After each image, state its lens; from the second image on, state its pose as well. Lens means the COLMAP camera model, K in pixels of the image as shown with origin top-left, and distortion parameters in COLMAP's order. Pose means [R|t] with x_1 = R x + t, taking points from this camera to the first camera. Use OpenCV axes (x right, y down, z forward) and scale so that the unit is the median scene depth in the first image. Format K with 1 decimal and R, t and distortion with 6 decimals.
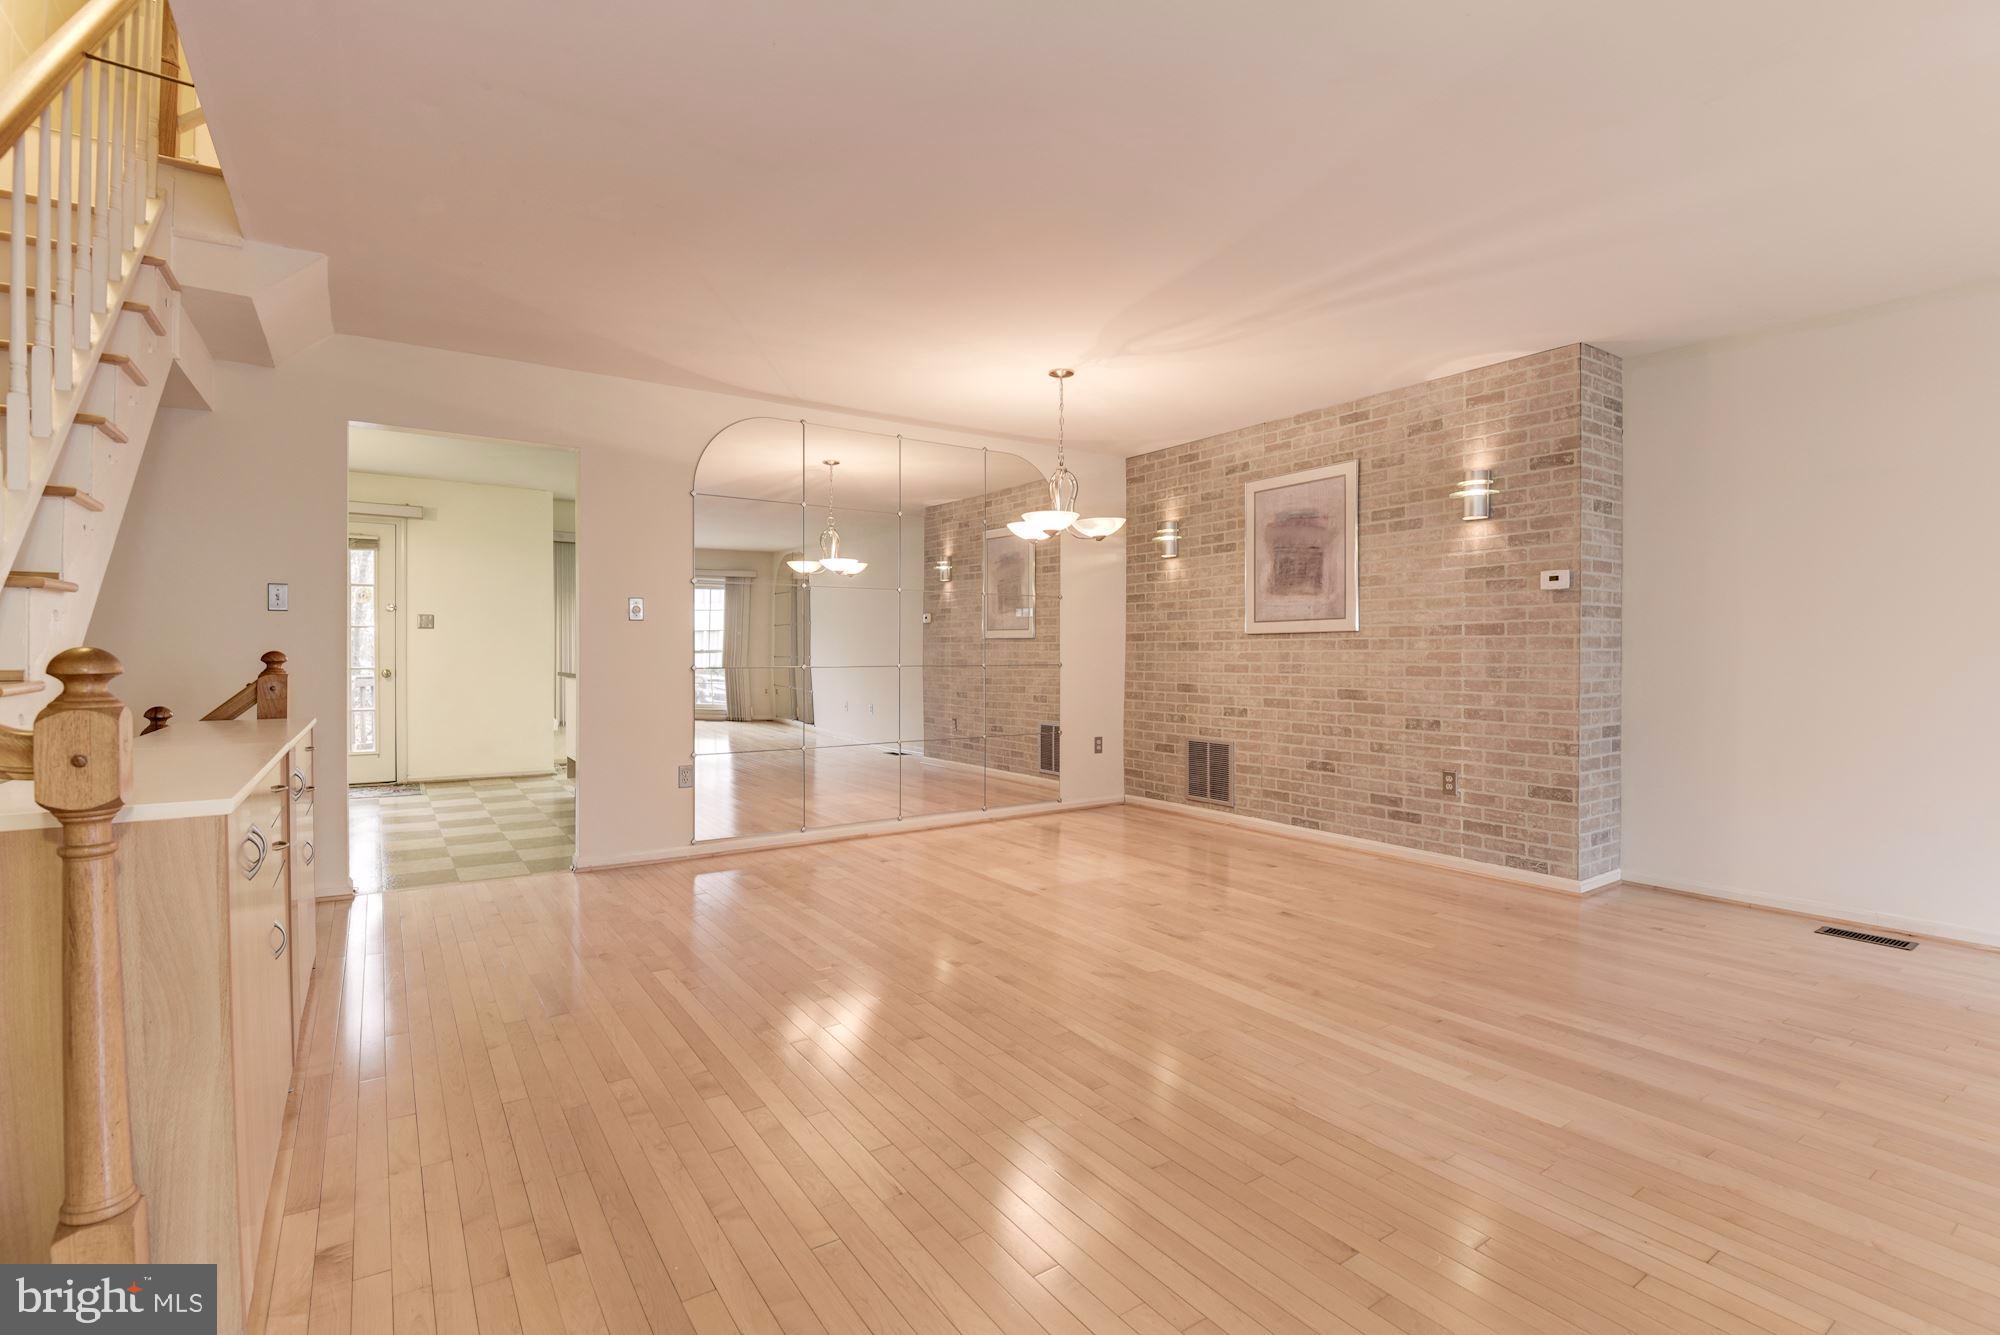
lens RADIAL K [[925.1, 0, 982.5], [0, 925.1, 657.9], [0, 0, 1]] dist [0.005029, -0.006829]
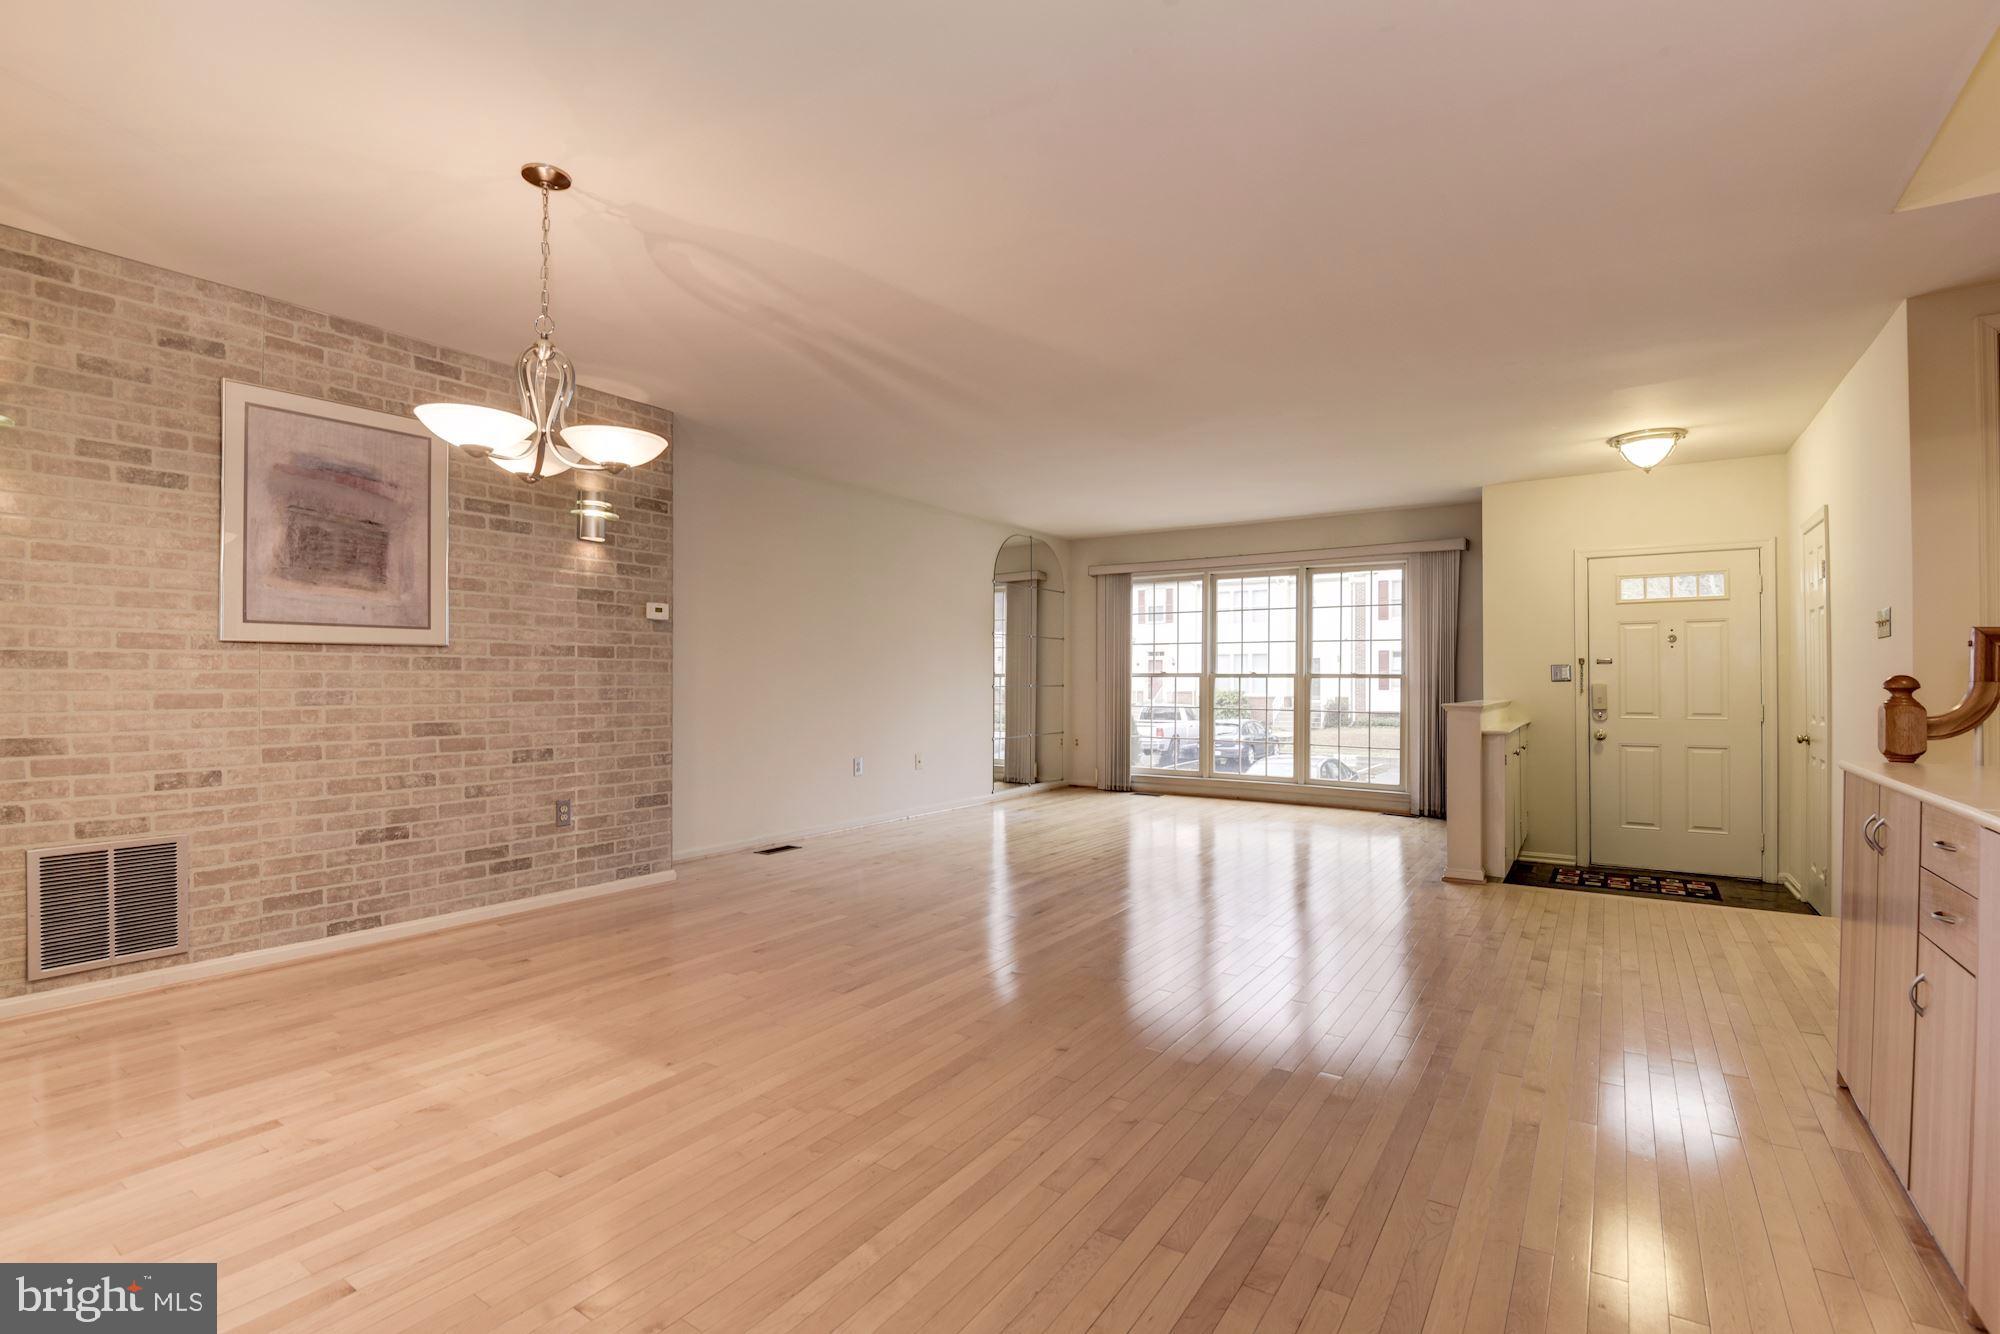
lens RADIAL K [[925.1, 0, 1028.9], [0, 925.1, 675.3], [0, 0, 1]] dist [0.005029, -0.006829]
pose [[-0.406640, 0.004096, 0.913579, -0.508820], [0.005128, 0.999984, -0.002201, -0.000758], [-0.913574, 0.003790, -0.406655, 0.884705]]
